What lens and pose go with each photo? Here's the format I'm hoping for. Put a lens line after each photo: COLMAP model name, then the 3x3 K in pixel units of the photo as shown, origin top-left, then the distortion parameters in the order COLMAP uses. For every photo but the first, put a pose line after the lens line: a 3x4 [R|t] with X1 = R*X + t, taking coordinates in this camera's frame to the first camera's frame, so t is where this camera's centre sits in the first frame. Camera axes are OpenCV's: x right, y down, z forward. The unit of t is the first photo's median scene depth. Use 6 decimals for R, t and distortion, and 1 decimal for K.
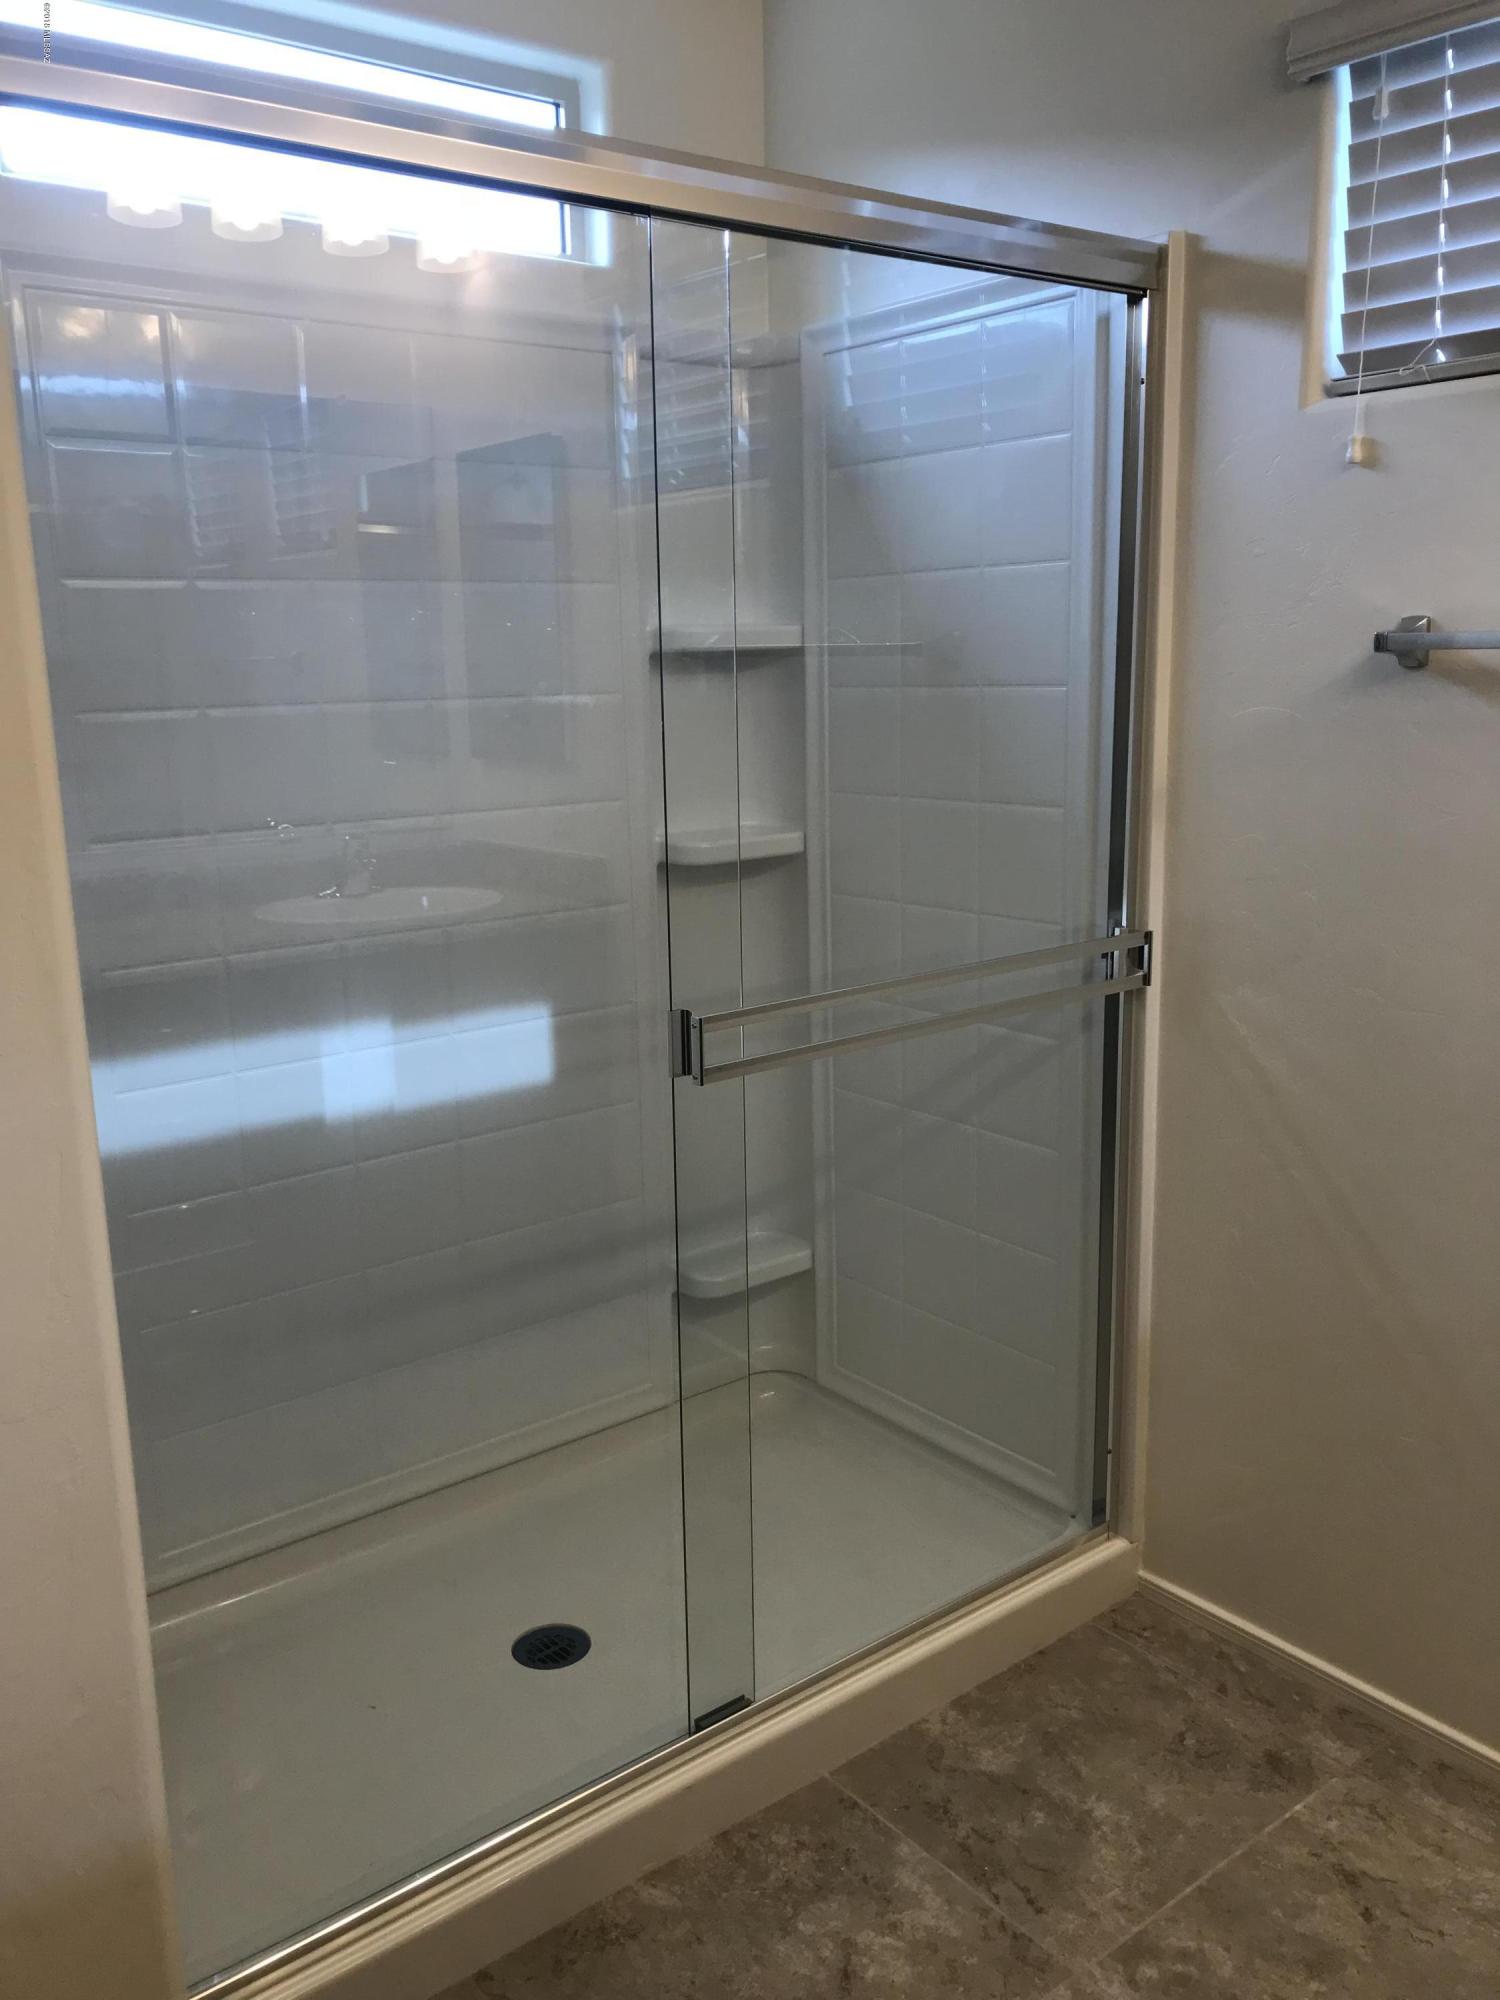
lens RADIAL K [[1645.5, 0, 743.5], [0, 1645.5, 978.7], [0, 0, 1]] dist [0.085821, -0.110856]
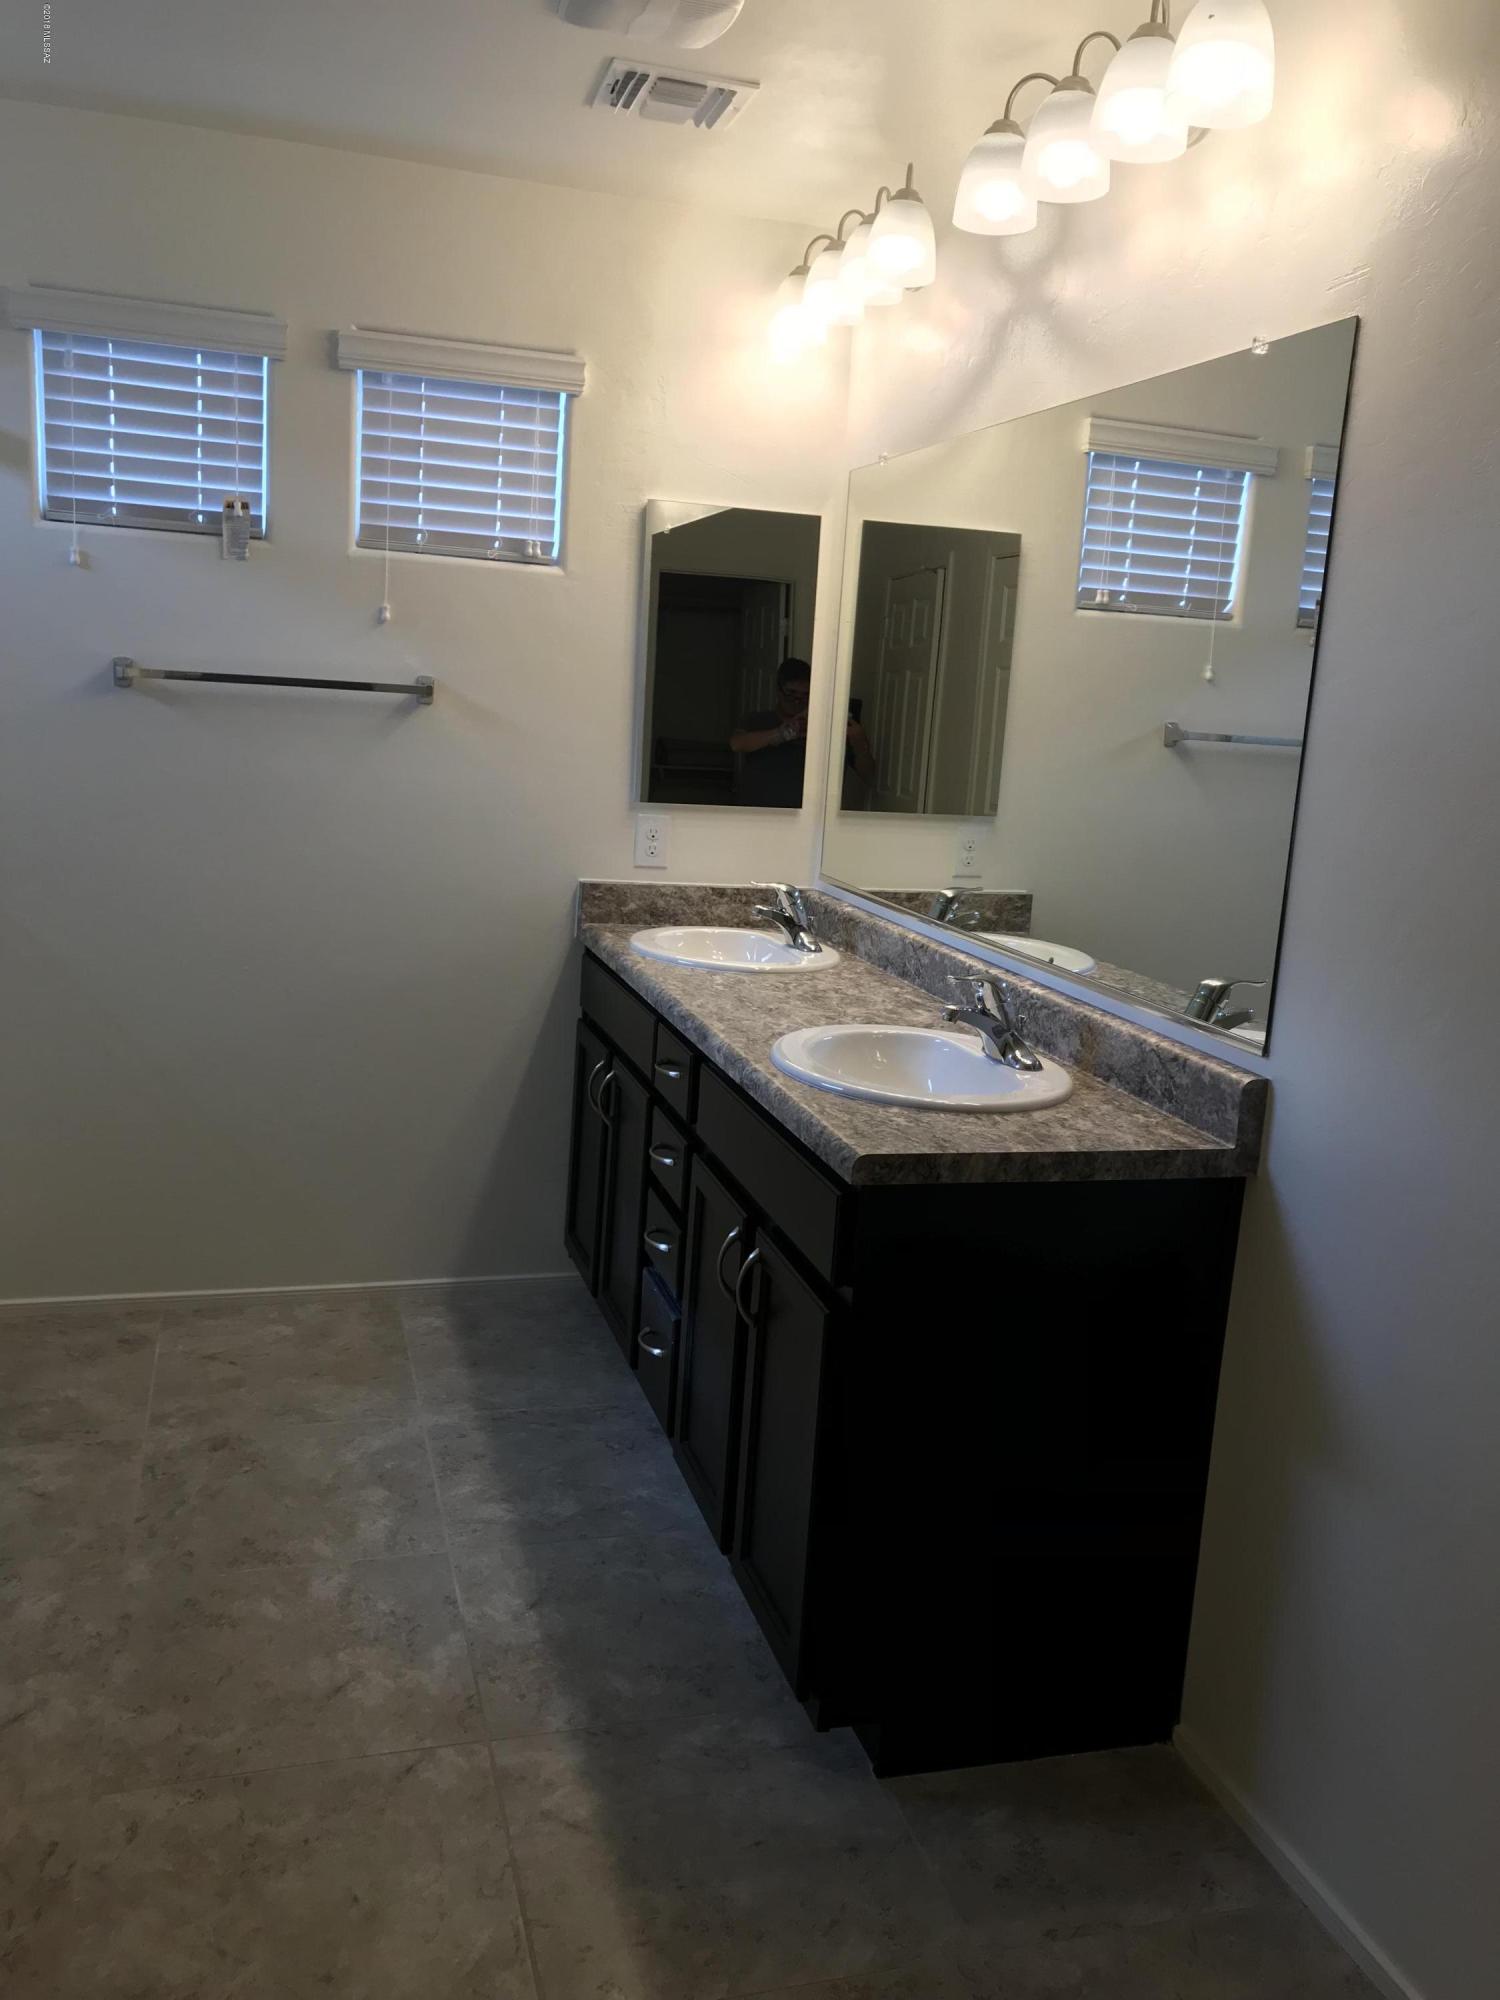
lens RADIAL K [[1652.2, 0, 749.8], [0, 1652.2, 970.6], [0, 0, 1]] dist [0.021535, -0.008669]
pose [[0.361697, -0.116280, 0.925016, -1.004997], [0.123446, 0.989429, 0.076107, 0.058277], [-0.924087, 0.086662, 0.372228, -0.233791]]
